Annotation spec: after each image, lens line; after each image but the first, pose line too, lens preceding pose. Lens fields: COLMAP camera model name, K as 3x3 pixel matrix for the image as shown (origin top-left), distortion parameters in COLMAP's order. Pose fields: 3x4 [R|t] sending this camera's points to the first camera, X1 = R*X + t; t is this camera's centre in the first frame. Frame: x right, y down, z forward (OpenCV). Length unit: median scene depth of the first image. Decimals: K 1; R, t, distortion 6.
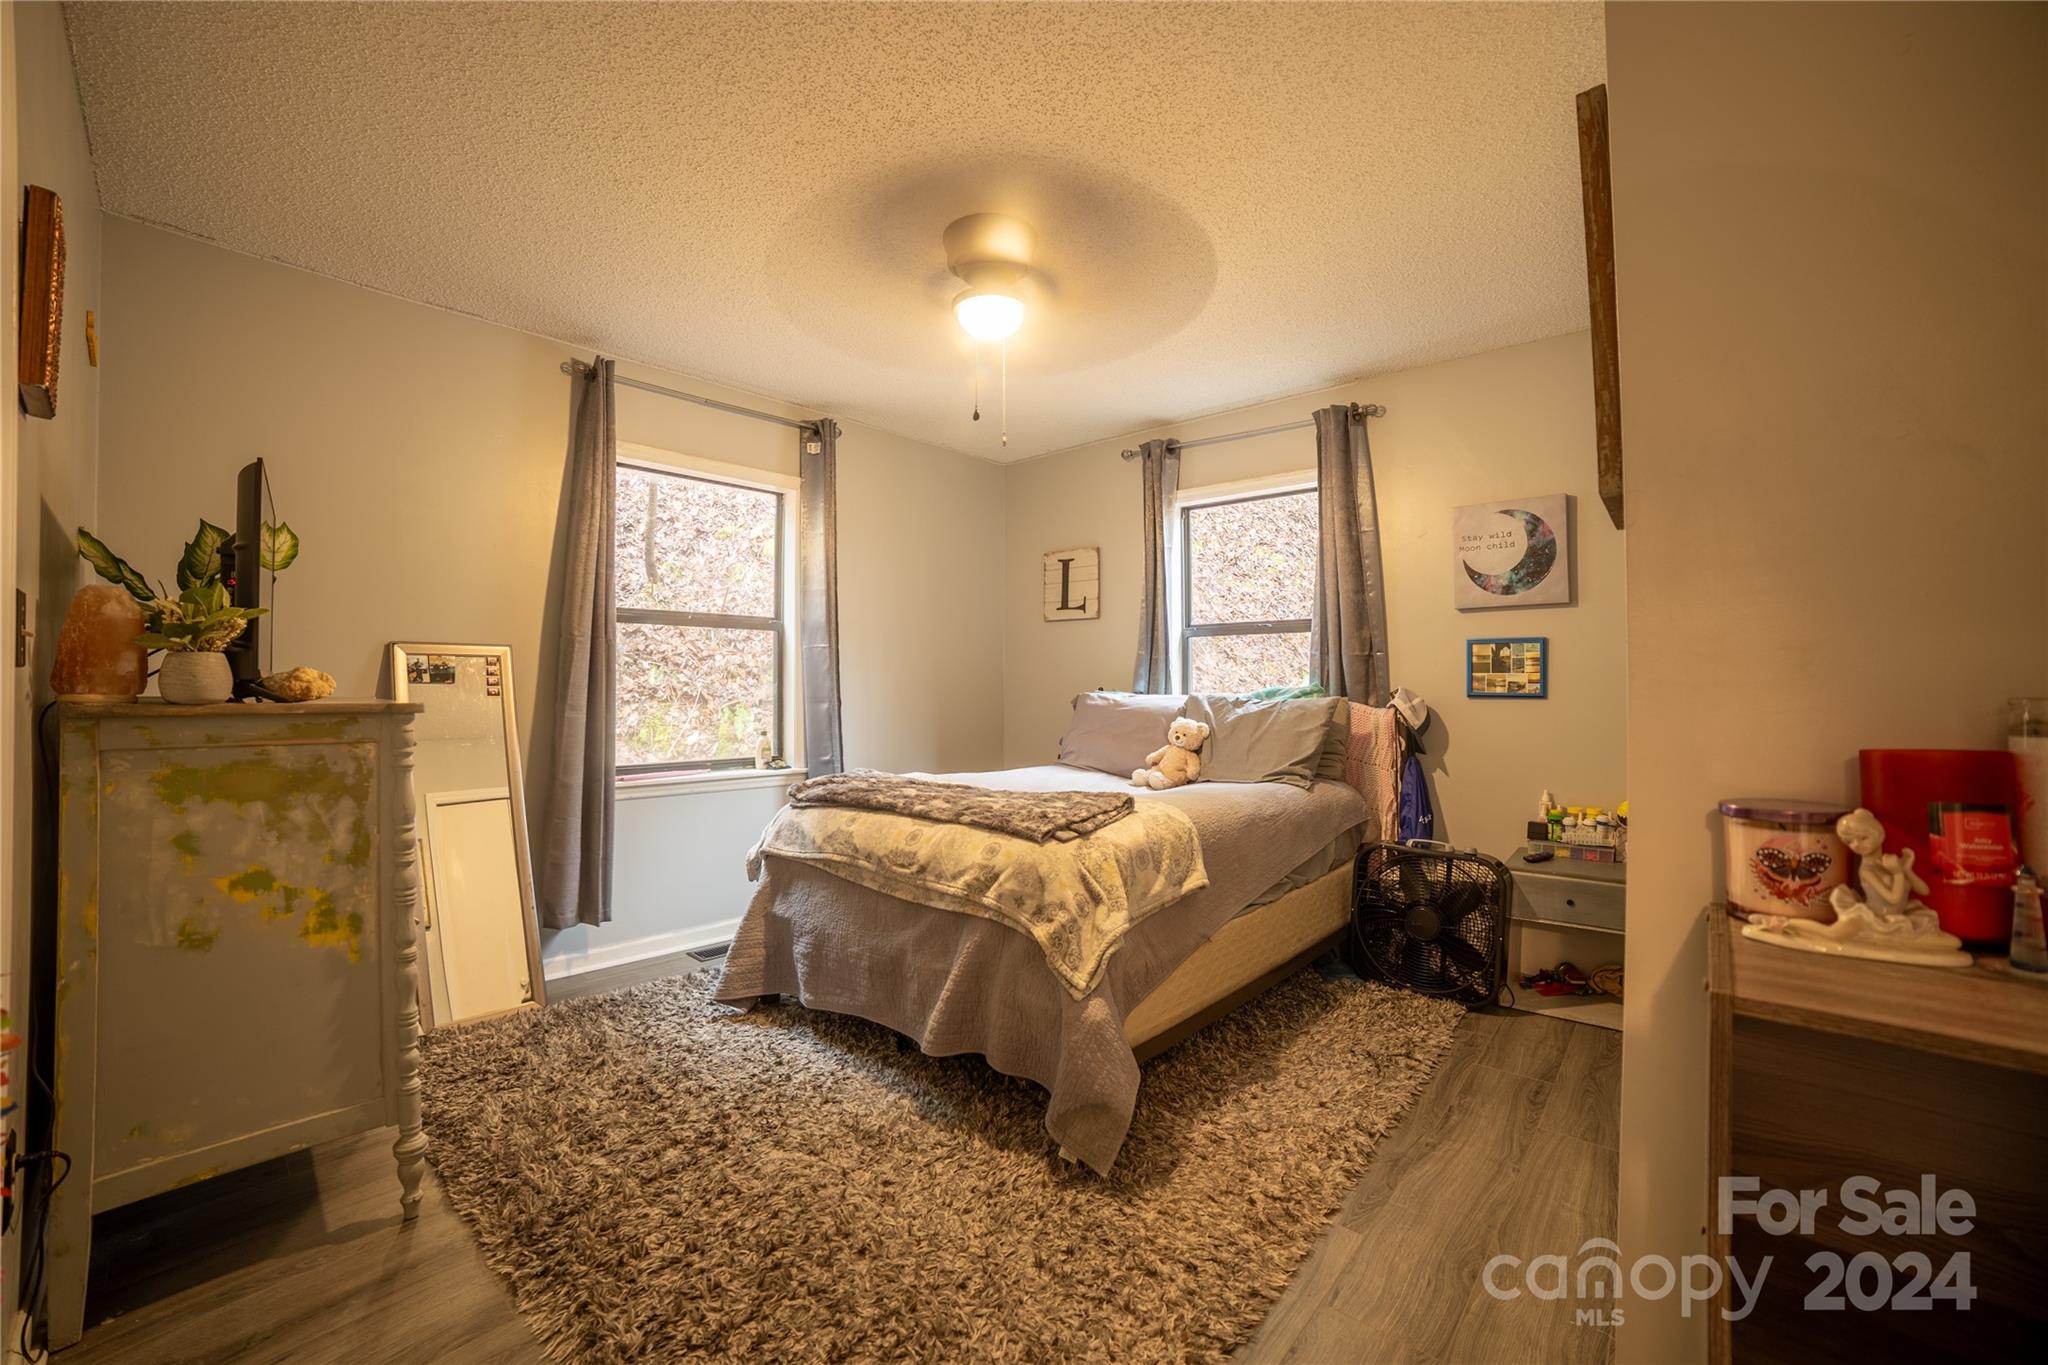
lens RADIAL K [[814.8, 0, 1013.7], [0, 814.8, 678.4], [0, 0, 1]] dist [-0.093826, 0.028445]
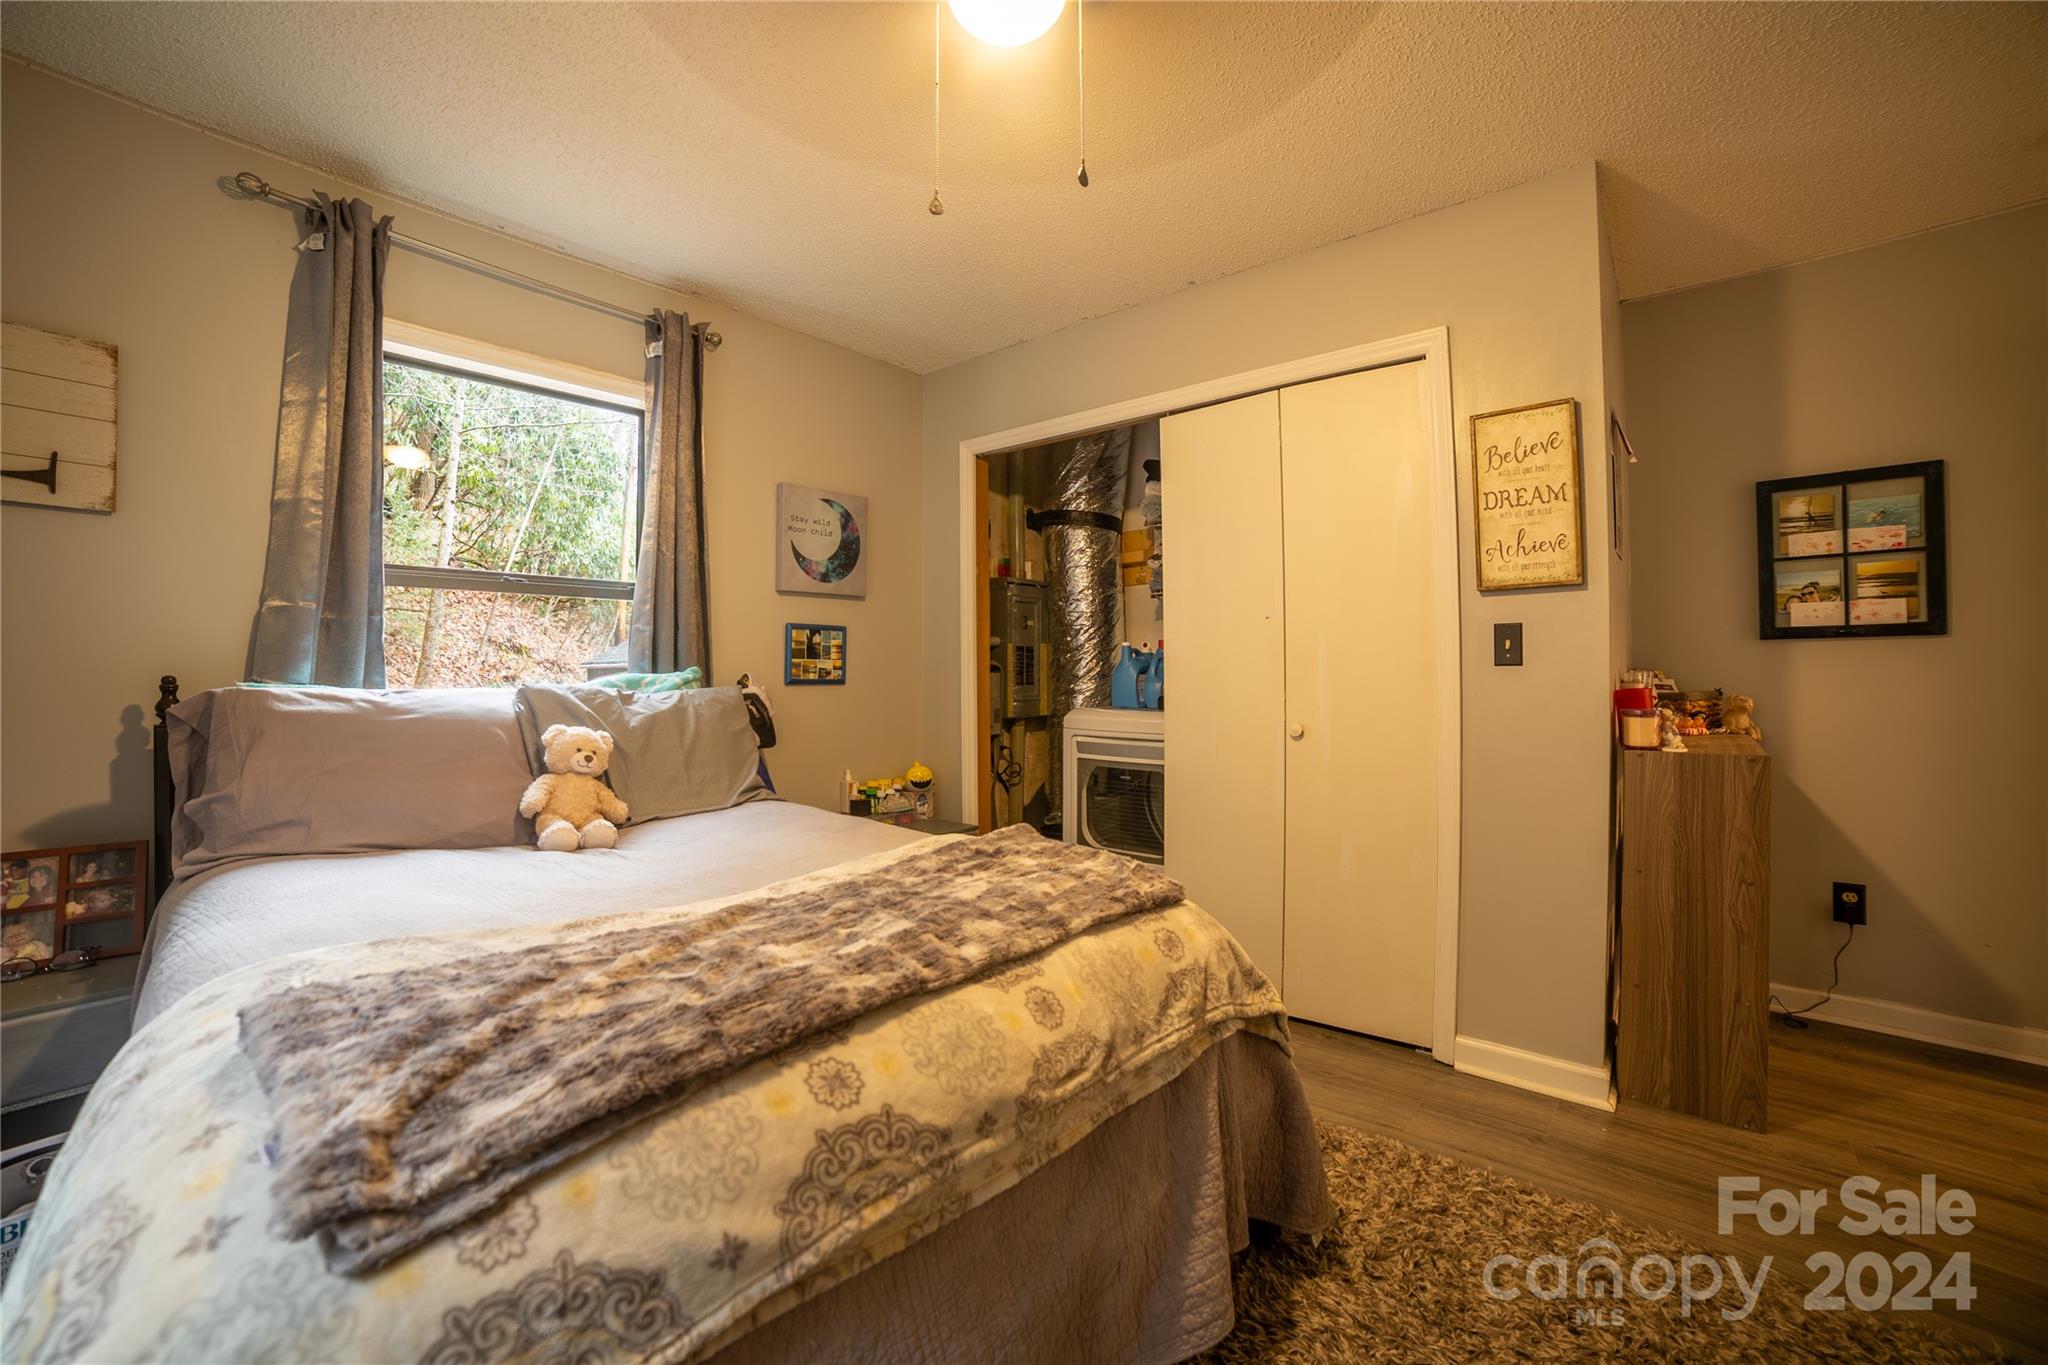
lens RADIAL K [[814.8, 0, 1013.7], [0, 814.8, 678.4], [0, 0, 1]] dist [-0.093826, 0.028445]
pose [[0.000408, -0.006210, 0.999981, -0.416411], [-0.006948, 0.999957, 0.006212, 0.009319], [-0.999976, -0.006951, 0.000365, 0.753998]]
